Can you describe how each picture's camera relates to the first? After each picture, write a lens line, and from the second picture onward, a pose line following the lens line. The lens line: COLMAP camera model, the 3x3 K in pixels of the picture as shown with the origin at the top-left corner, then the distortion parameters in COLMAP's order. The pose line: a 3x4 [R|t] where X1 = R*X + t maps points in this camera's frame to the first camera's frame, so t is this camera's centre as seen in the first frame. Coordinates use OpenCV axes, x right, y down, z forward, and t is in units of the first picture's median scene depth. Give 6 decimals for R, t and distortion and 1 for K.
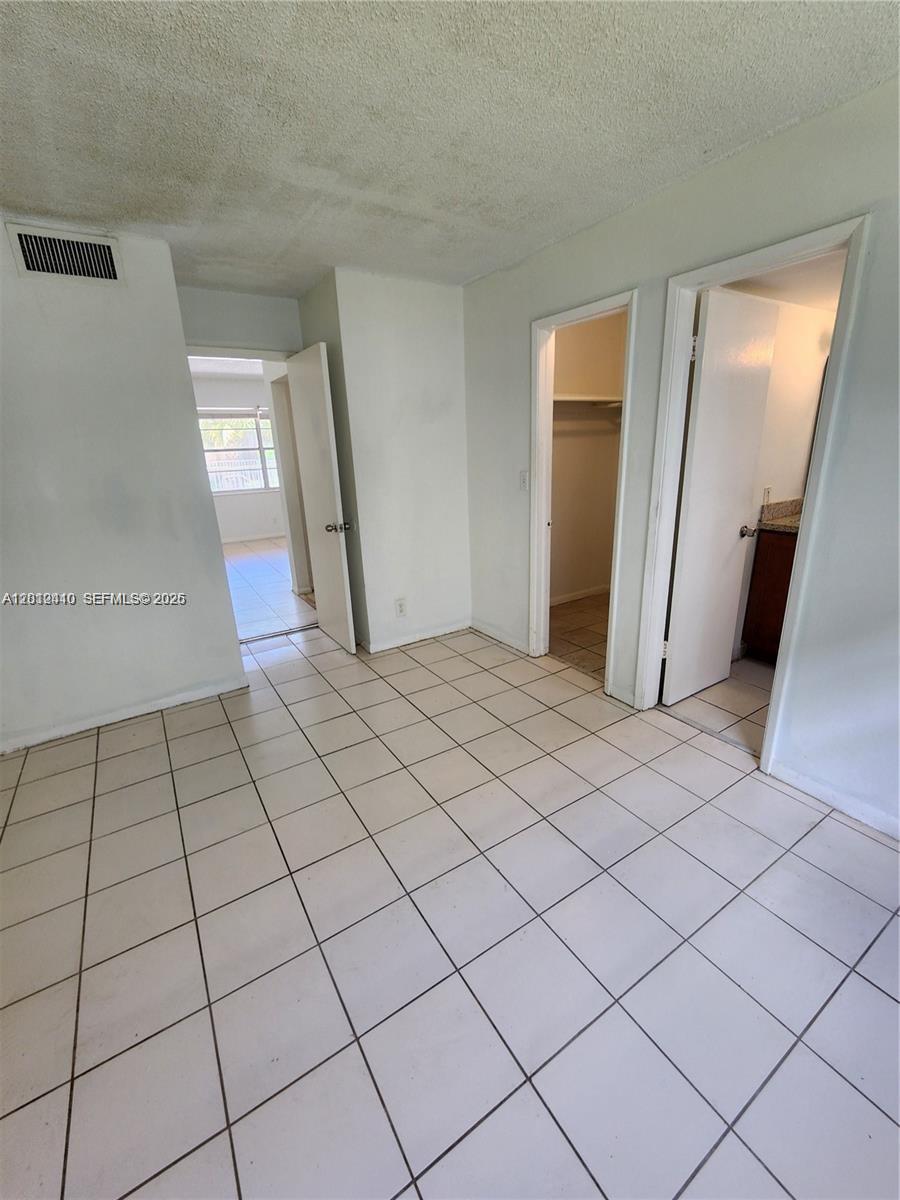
lens RADIAL K [[497.2, 0, 458.9], [0, 497.2, 598.0], [0, 0, 1]] dist [-0.002985, -0.000178]
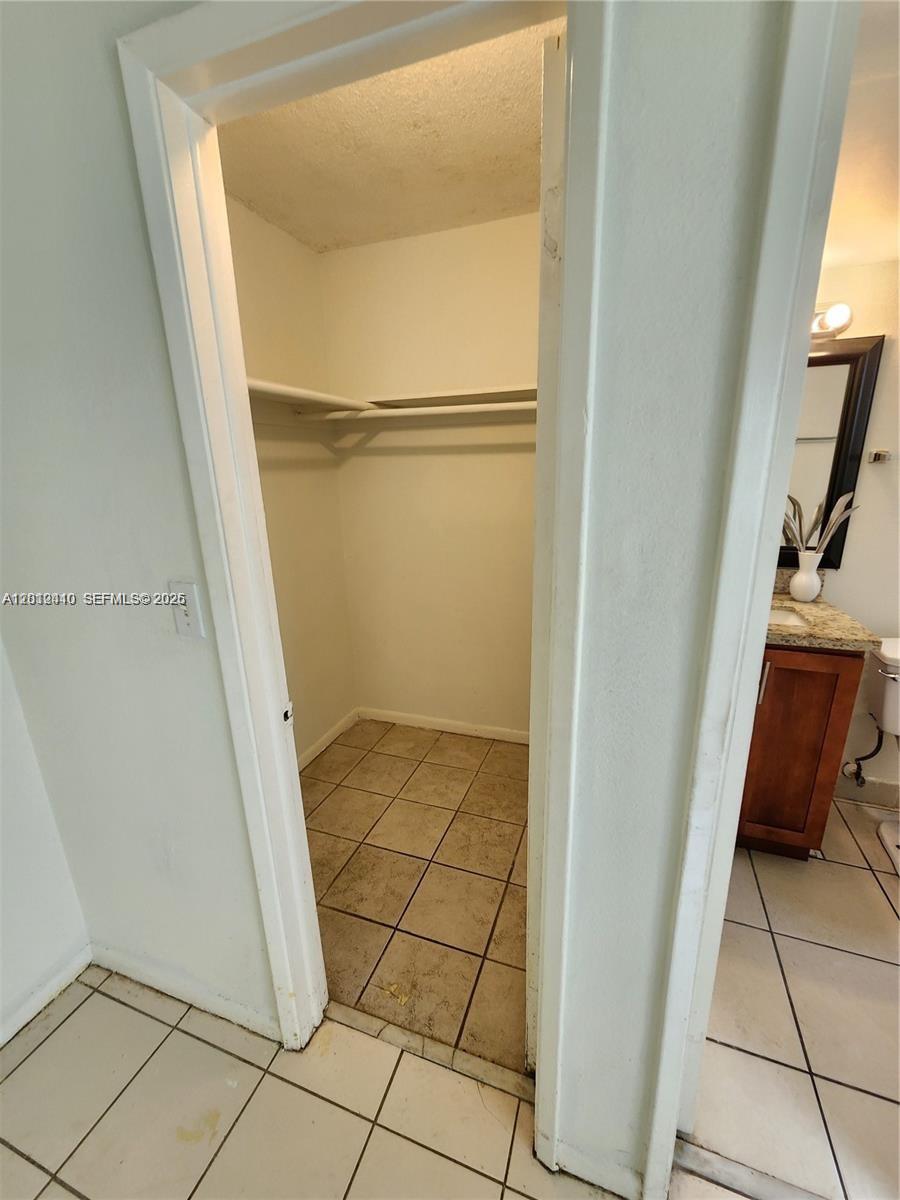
lens RADIAL K [[497.2, 0, 458.9], [0, 497.2, 598.0], [0, 0, 1]] dist [-0.002985, -0.000178]
pose [[0.796742, -0.145561, 0.586527, 0.085681], [0.181361, 0.983414, -0.002303, -0.212021], [-0.576463, 0.108208, 0.809926, 0.646935]]
